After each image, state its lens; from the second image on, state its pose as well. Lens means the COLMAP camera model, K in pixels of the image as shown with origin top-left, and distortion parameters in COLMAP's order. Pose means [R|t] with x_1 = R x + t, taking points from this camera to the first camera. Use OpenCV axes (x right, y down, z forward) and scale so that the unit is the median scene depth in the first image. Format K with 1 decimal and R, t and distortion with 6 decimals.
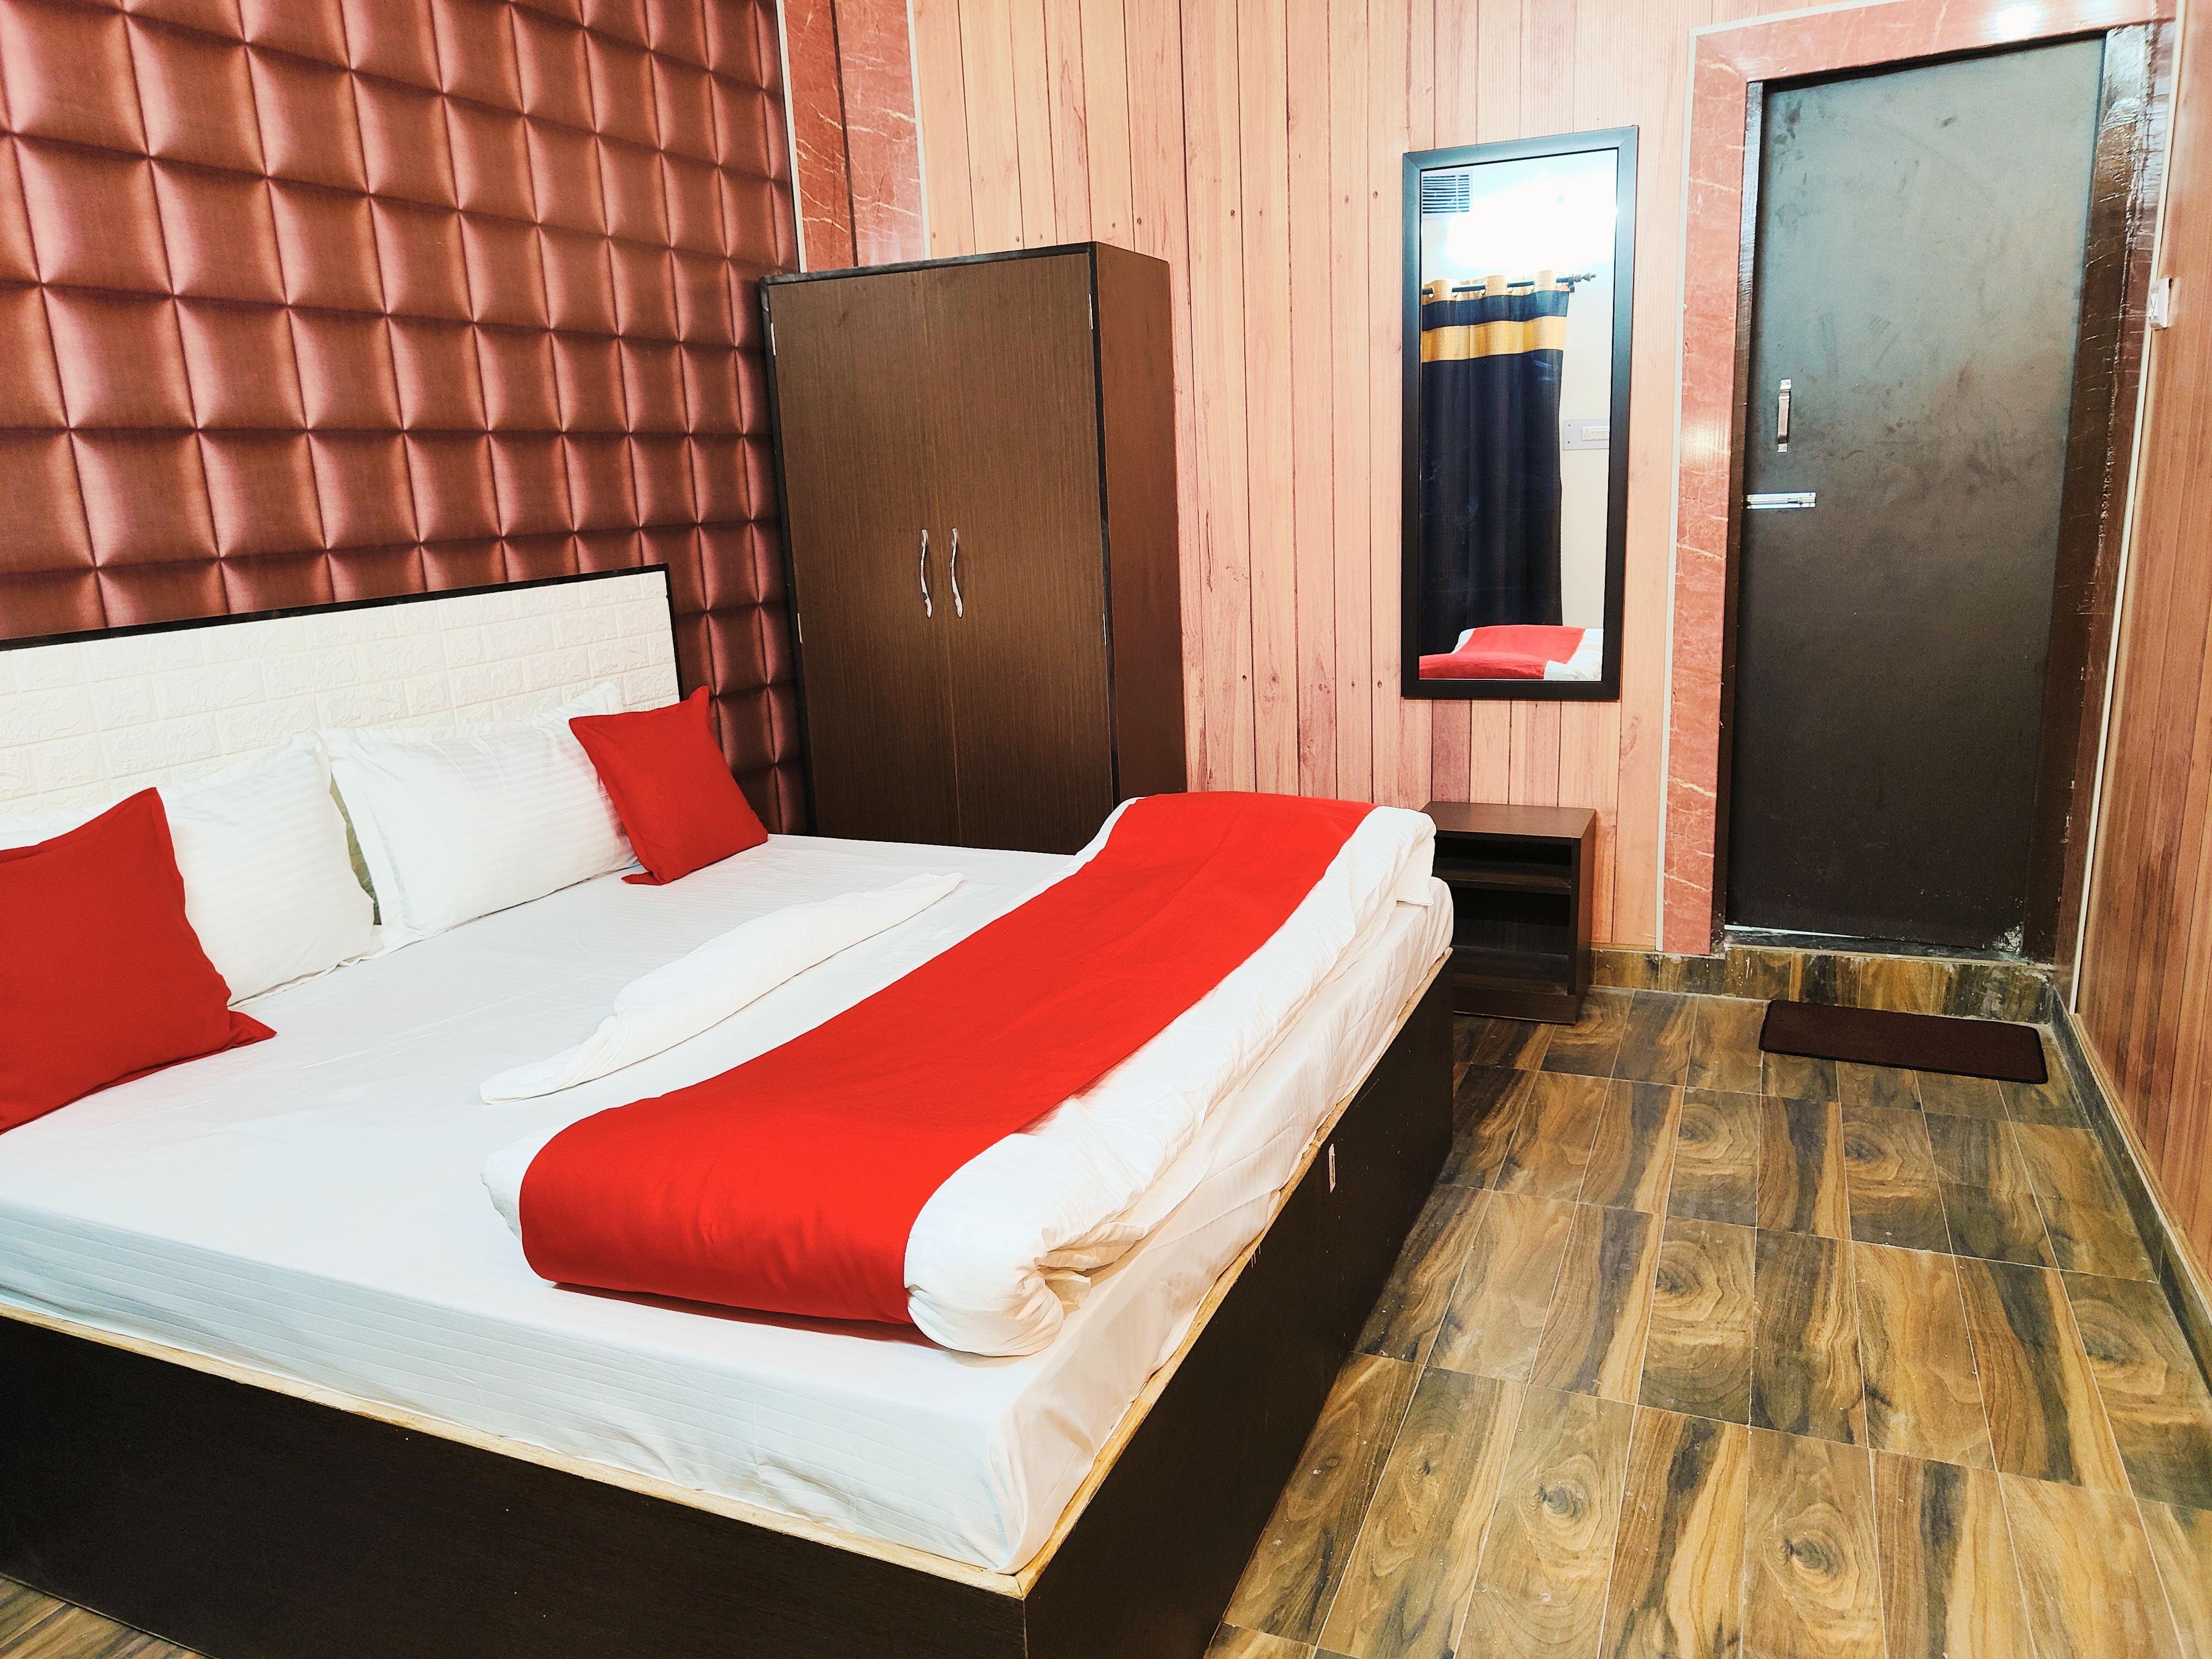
lens RADIAL K [[1547.6, 0, 1154.7], [0, 1547.6, 804.4], [0, 0, 1]] dist [0.002603, 0.006339]
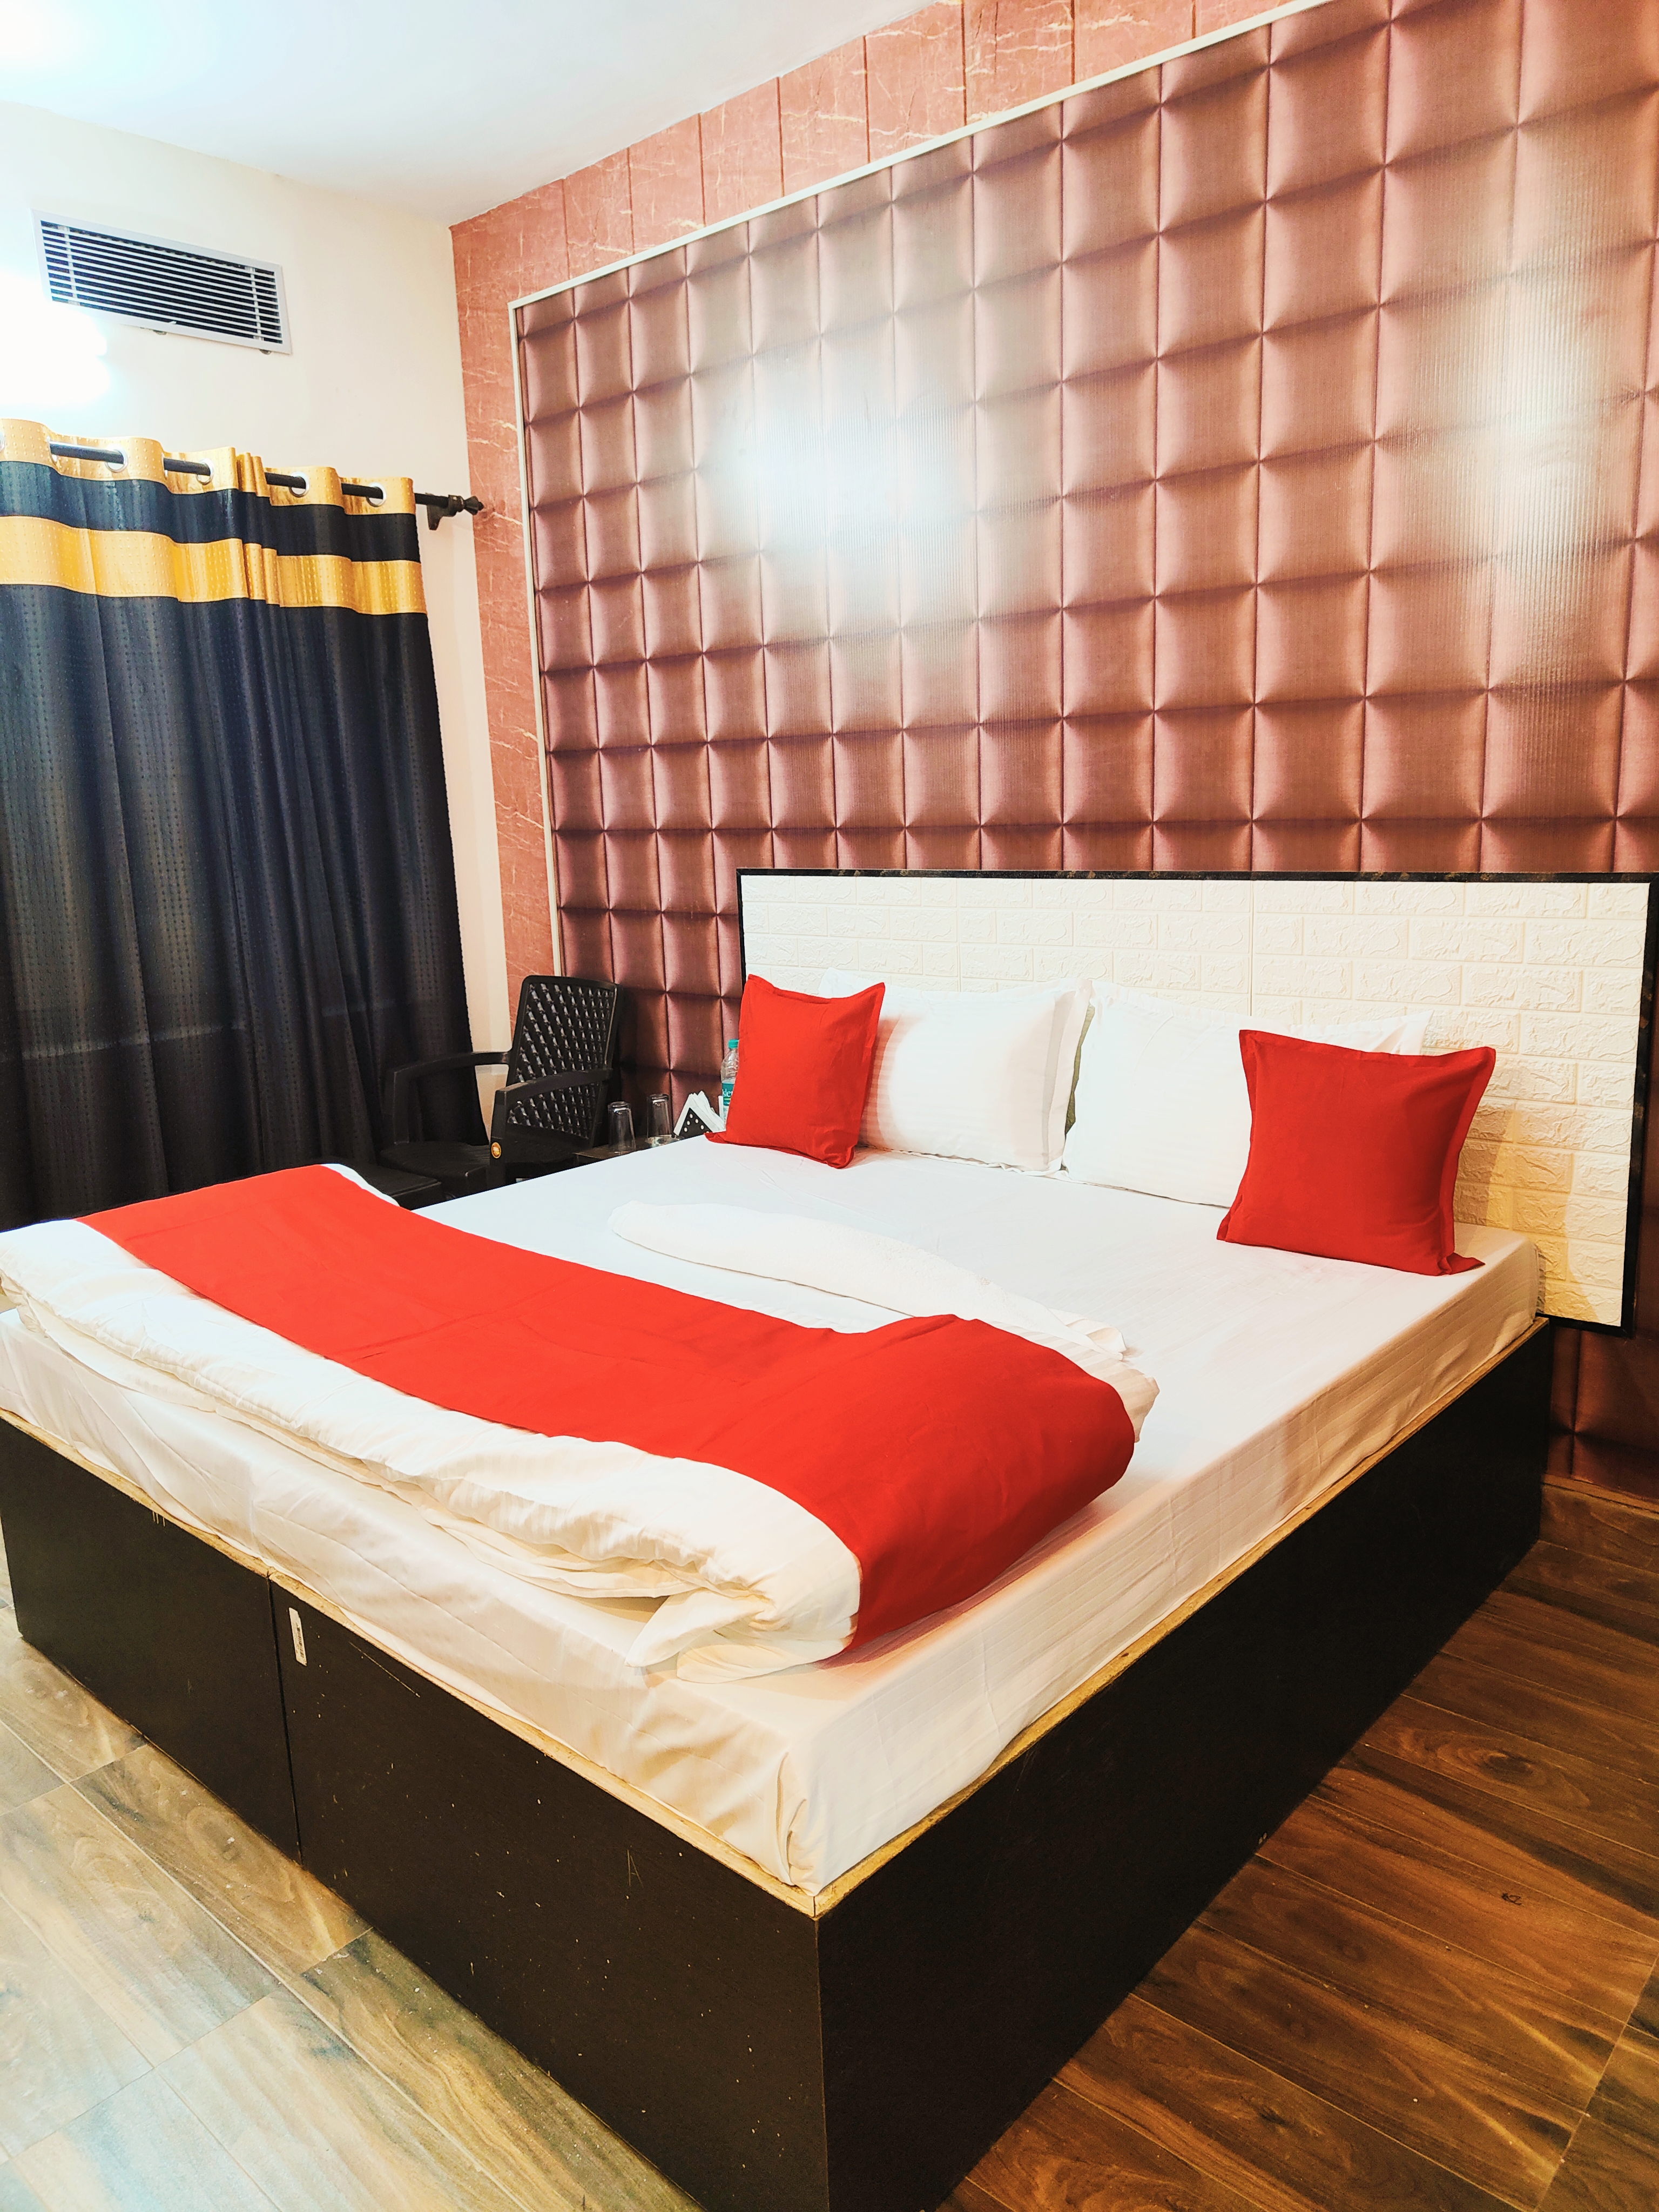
lens RADIAL K [[1547.6, 0, 850.9], [0, 1547.6, 1107.7], [0, 0, 1]] dist [0.002603, 0.006339]
pose [[-0.335765, 0.245311, -0.909442, 0.617962], [-0.149180, 0.939458, 0.308485, -0.302986], [0.930057, 0.239250, -0.278842, 1.252674]]
